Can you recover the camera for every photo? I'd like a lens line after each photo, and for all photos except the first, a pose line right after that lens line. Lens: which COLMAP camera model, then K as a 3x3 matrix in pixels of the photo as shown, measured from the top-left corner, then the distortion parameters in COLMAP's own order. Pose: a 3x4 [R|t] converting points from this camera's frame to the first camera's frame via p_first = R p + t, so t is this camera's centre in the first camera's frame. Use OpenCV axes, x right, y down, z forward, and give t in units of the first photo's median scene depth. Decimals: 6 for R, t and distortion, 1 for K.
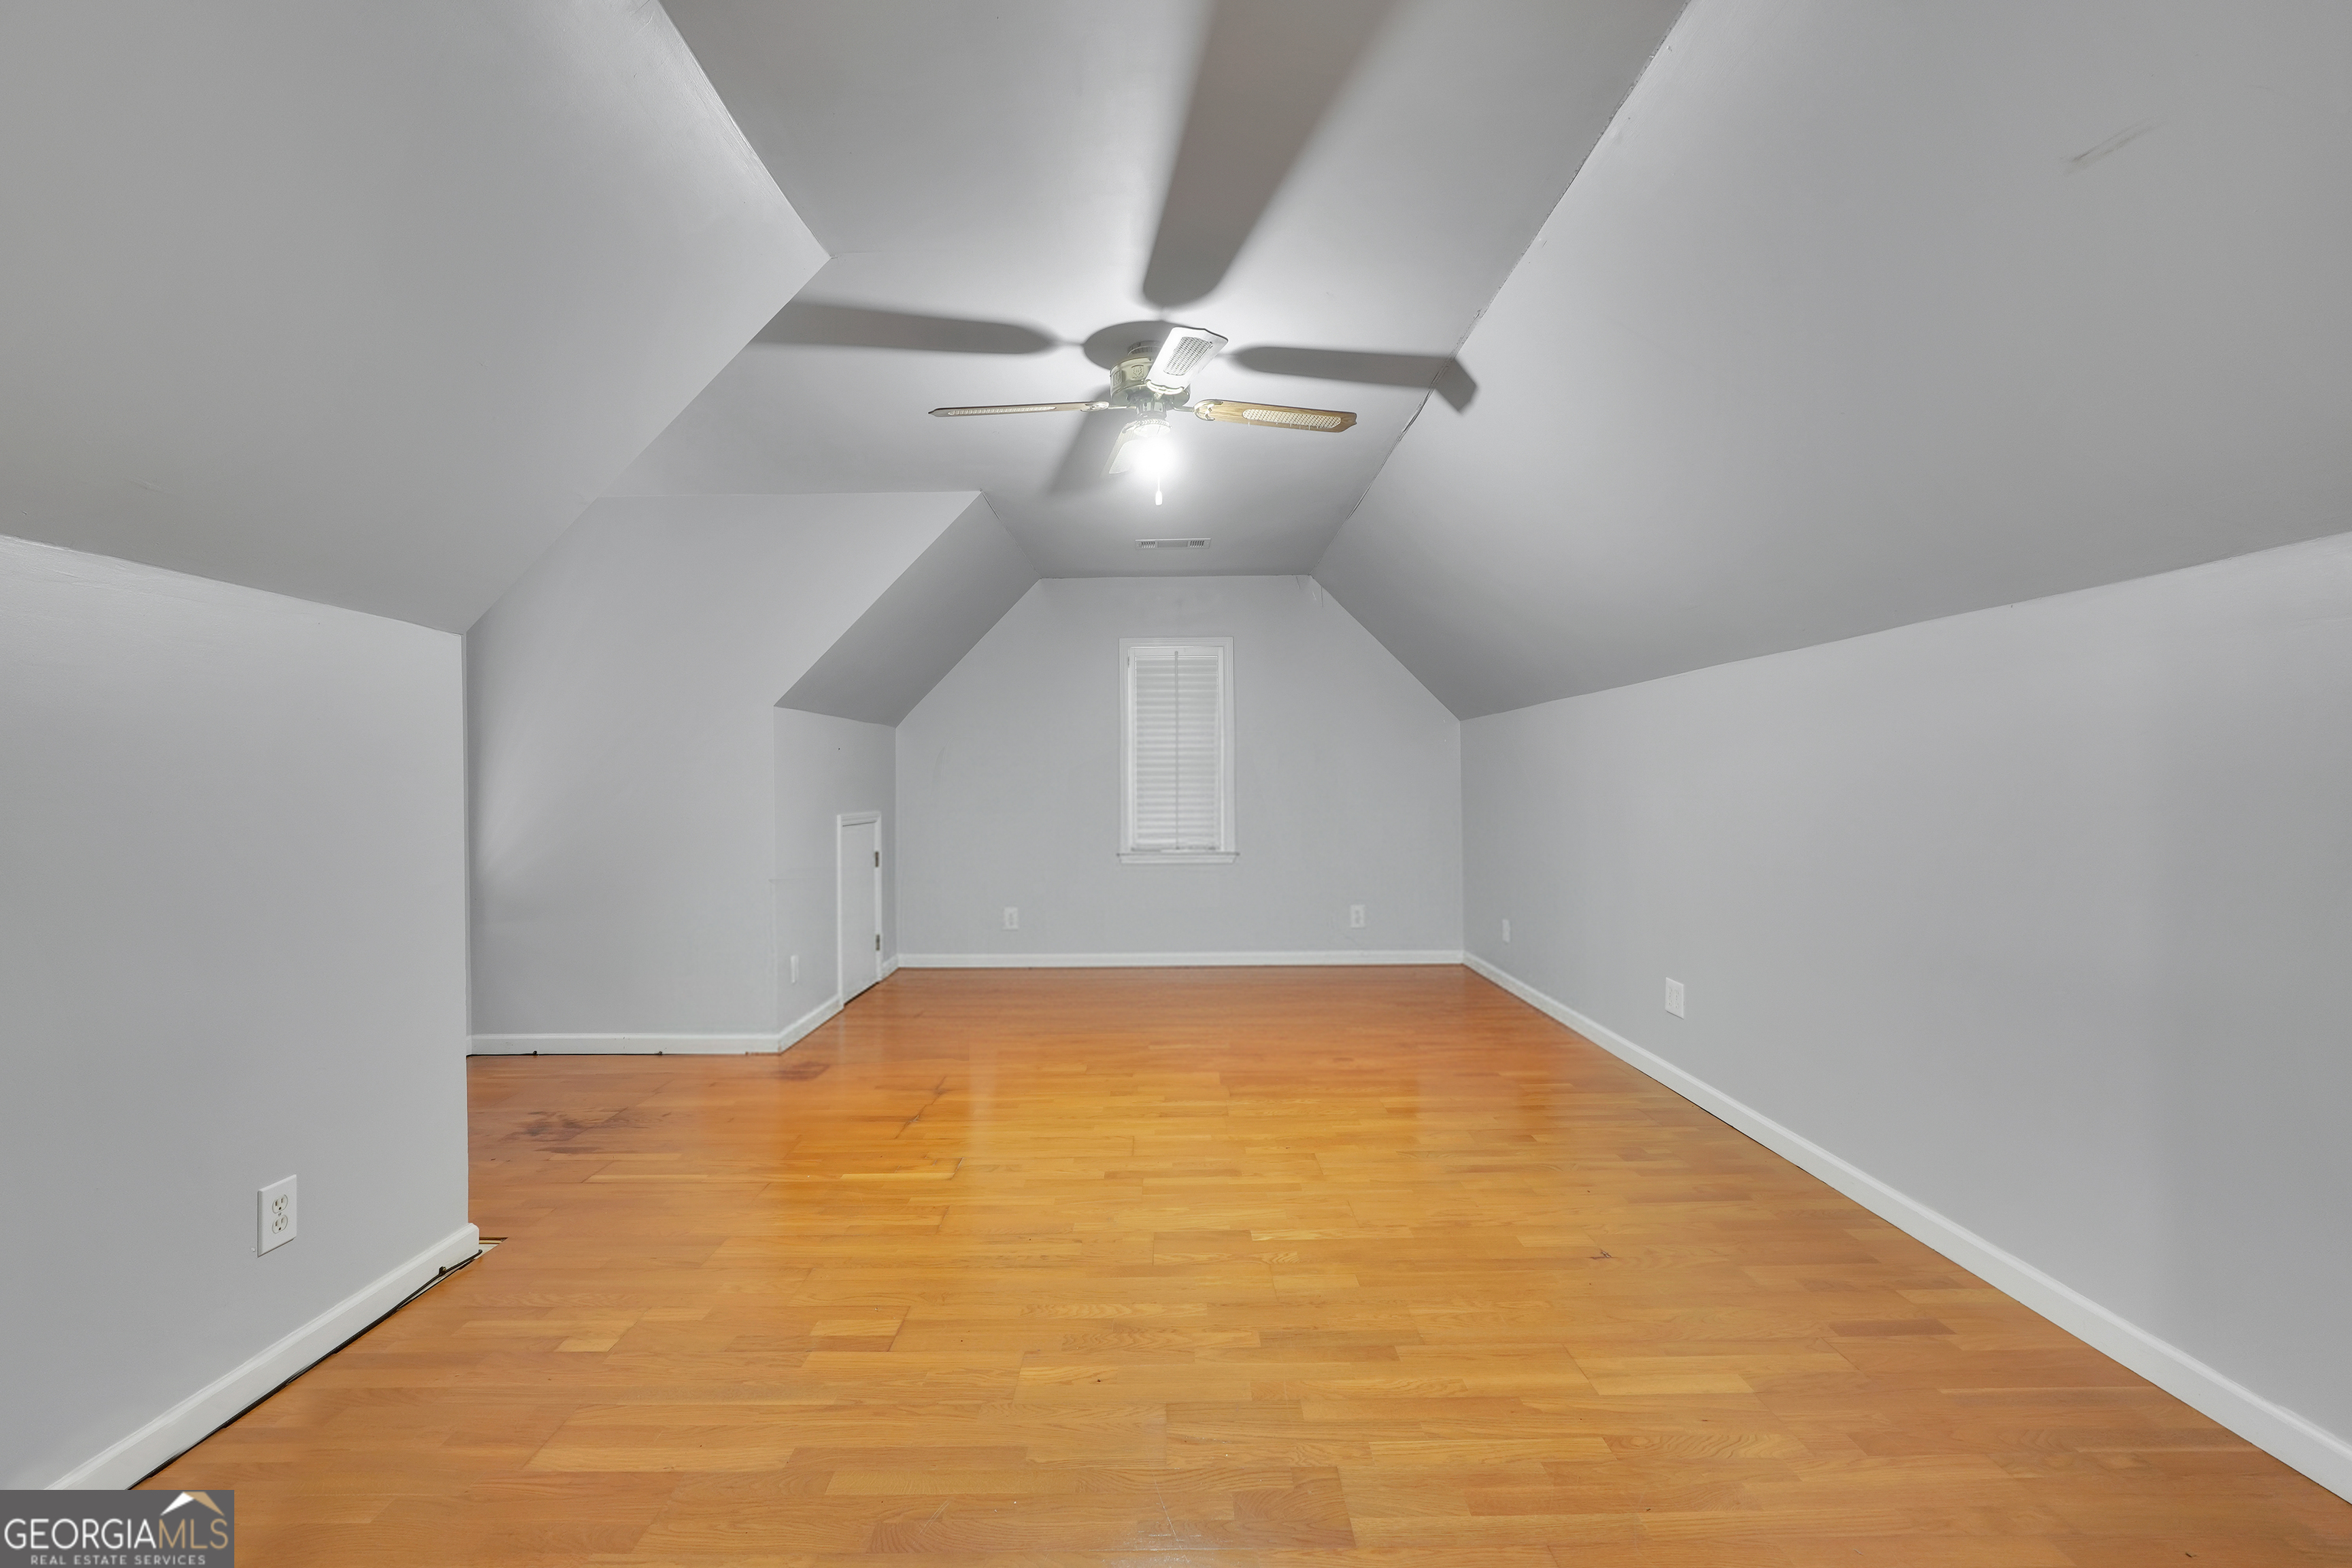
lens RADIAL K [[1029.5, 0, 1159.1], [0, 1029.5, 775.9], [0, 0, 1]] dist [-0.013454, 0.006619]
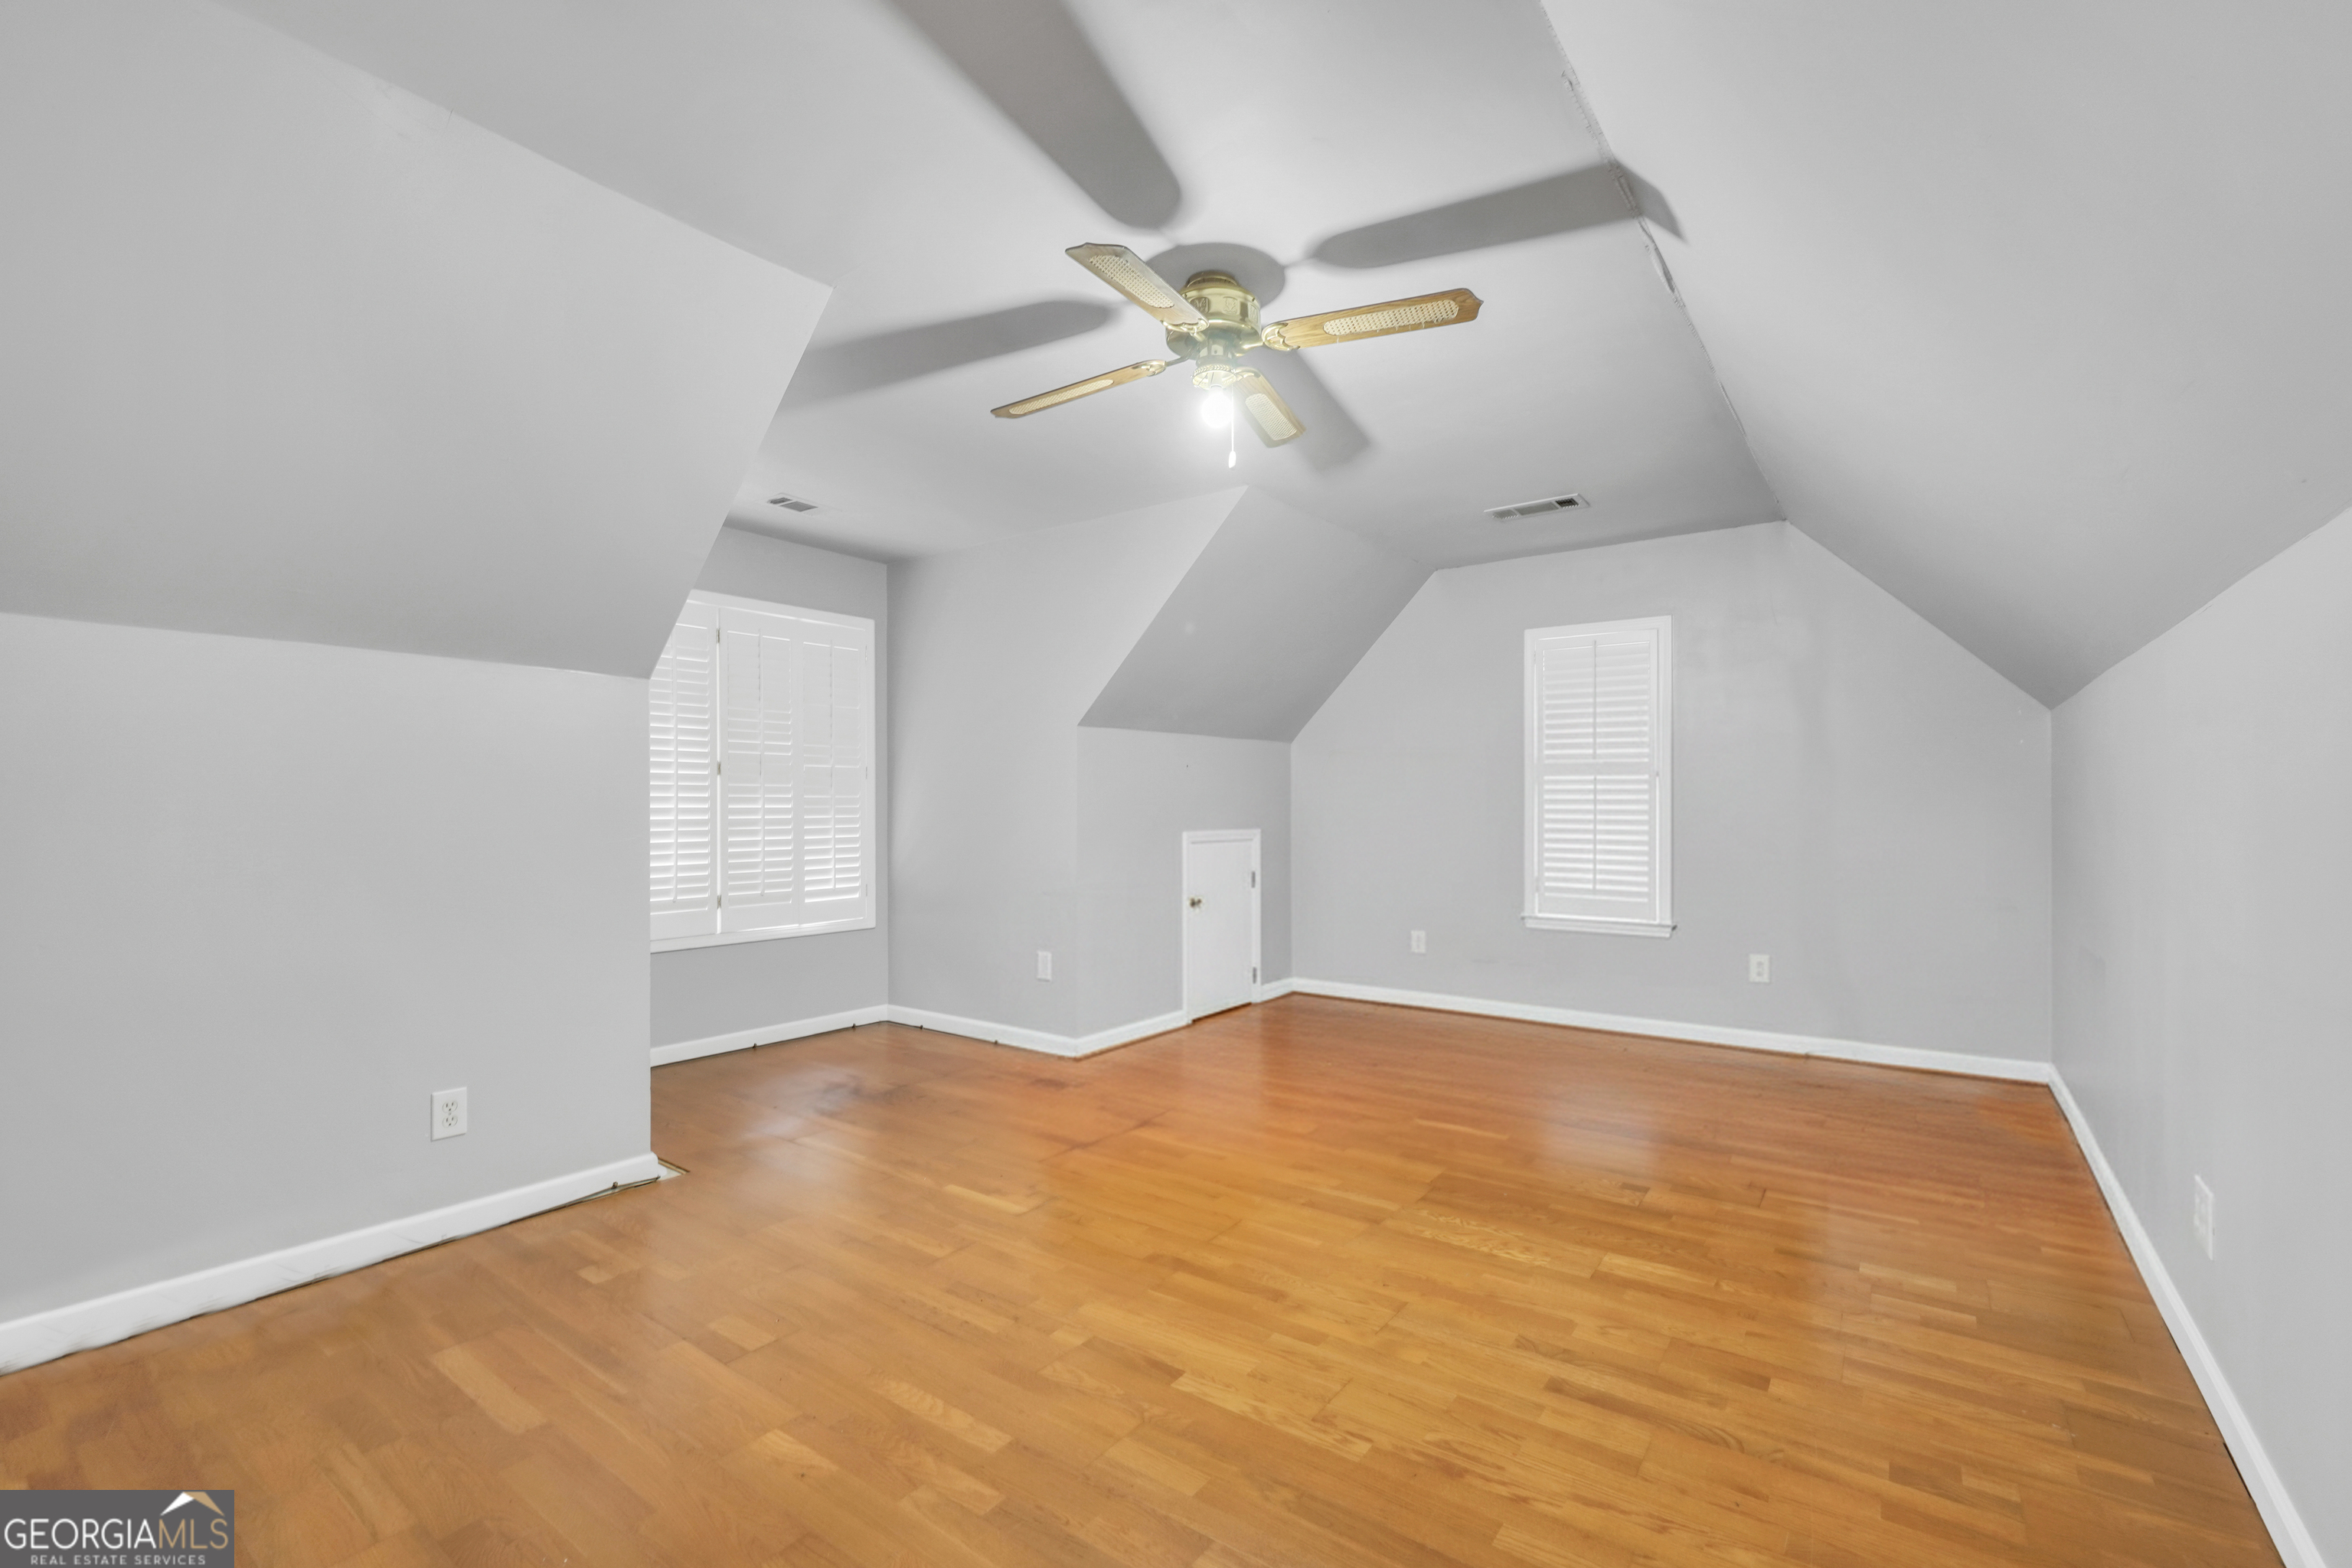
lens RADIAL K [[1029.5, 0, 1165.1], [0, 1029.5, 798.9], [0, 0, 1]] dist [-0.013454, 0.006619]
pose [[0.802101, 0.006373, -0.597154, 0.472247], [-0.002894, 0.999973, 0.006784, -0.001881], [0.597181, -0.003713, 0.802098, 0.314410]]
